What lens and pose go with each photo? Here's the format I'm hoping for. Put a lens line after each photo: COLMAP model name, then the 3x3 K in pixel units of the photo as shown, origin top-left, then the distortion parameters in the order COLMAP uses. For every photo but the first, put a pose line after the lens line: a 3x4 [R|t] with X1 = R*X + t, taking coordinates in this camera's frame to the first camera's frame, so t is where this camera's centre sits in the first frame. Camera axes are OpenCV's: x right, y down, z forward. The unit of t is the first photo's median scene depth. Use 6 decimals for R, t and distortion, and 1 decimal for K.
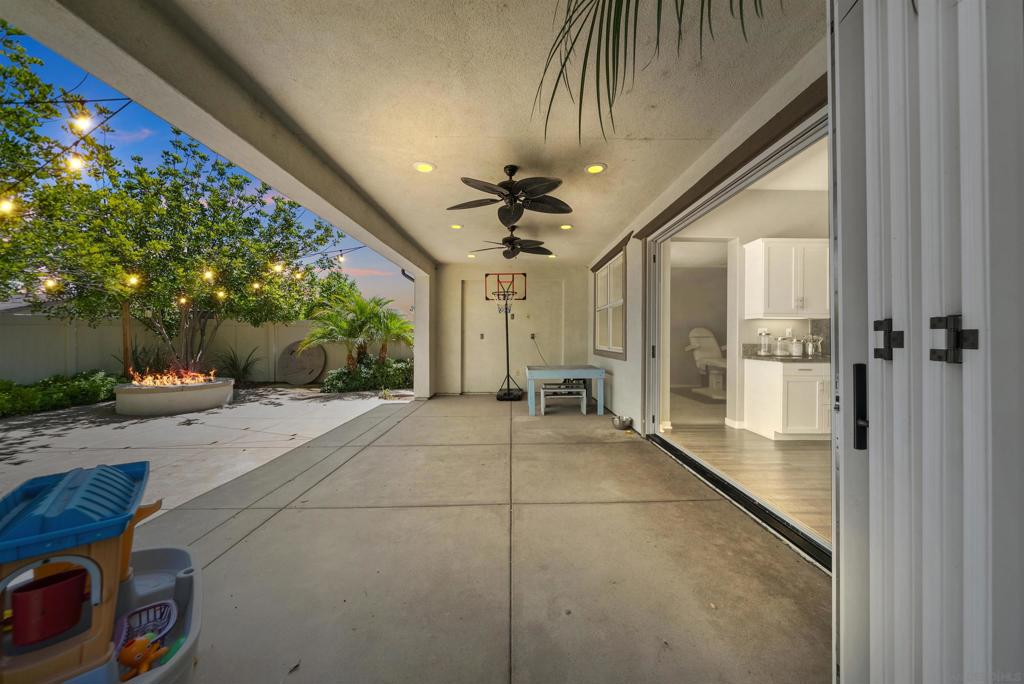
lens RADIAL K [[348.7, 0, 522.0], [0, 348.7, 339.2], [0, 0, 1]] dist [-0.002172, -0.000235]
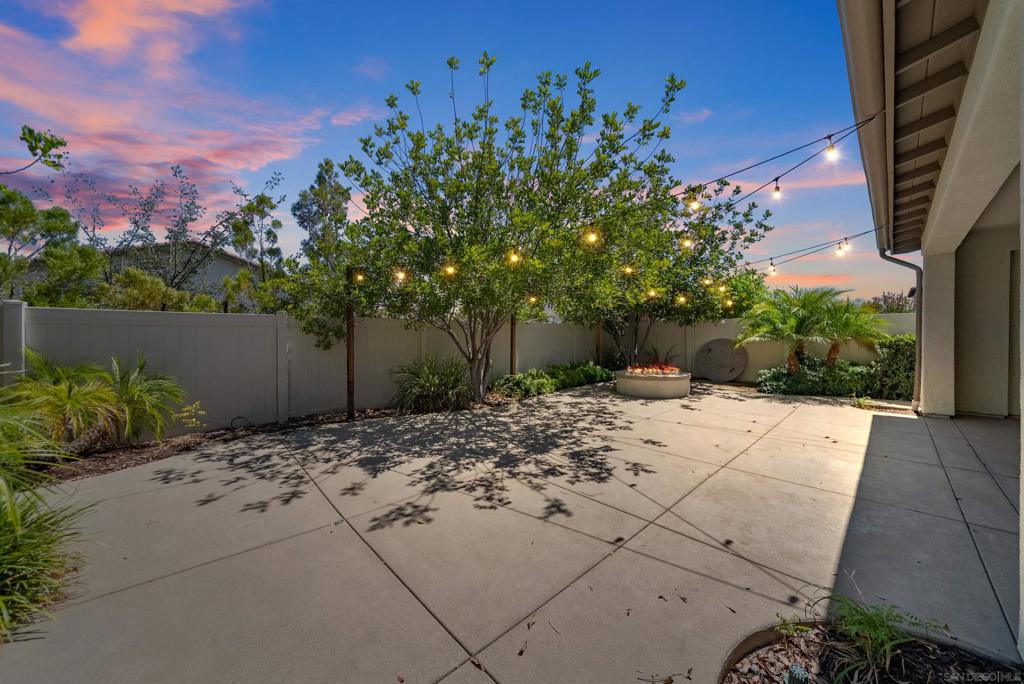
lens RADIAL K [[348.7, 0, 517.7], [0, 348.7, 341.7], [0, 0, 1]] dist [-0.002172, -0.000235]
pose [[0.649966, 0.000709, -0.759963, -0.304276], [0.008890, 0.999924, 0.008536, -0.003243], [0.759911, -0.012304, 0.649911, -0.158361]]
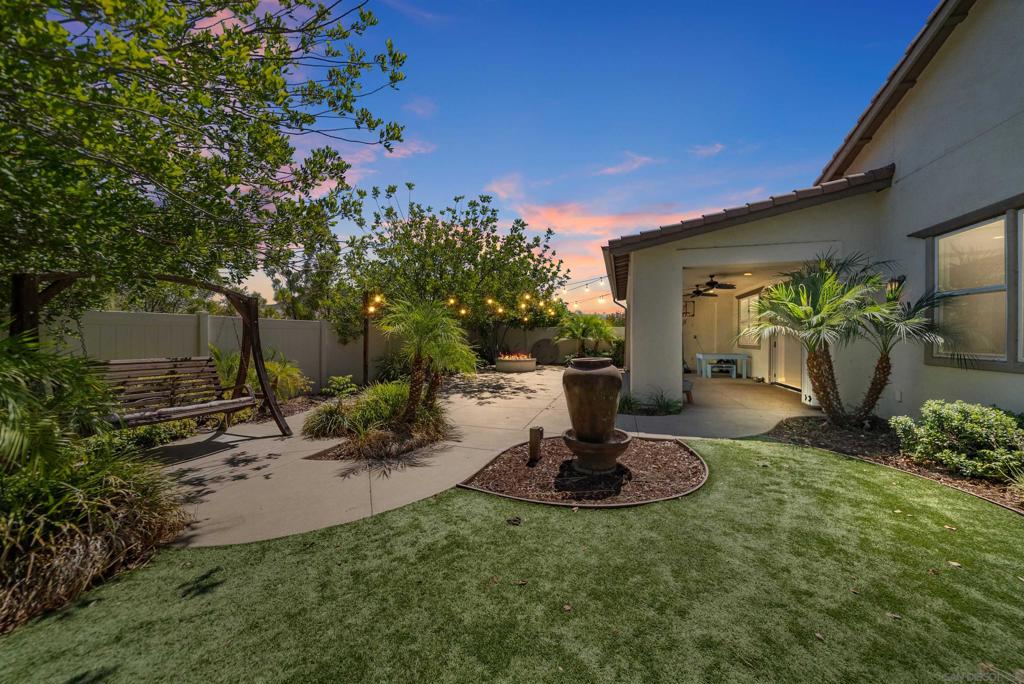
lens RADIAL K [[348.7, 0, 522.7], [0, 348.7, 335.9], [0, 0, 1]] dist [-0.002172, -0.000235]
pose [[0.950890, -0.001565, -0.309526, -0.253662], [0.000490, 0.999994, -0.003550, -0.005920], [0.309529, 0.003224, 0.950884, -0.887081]]
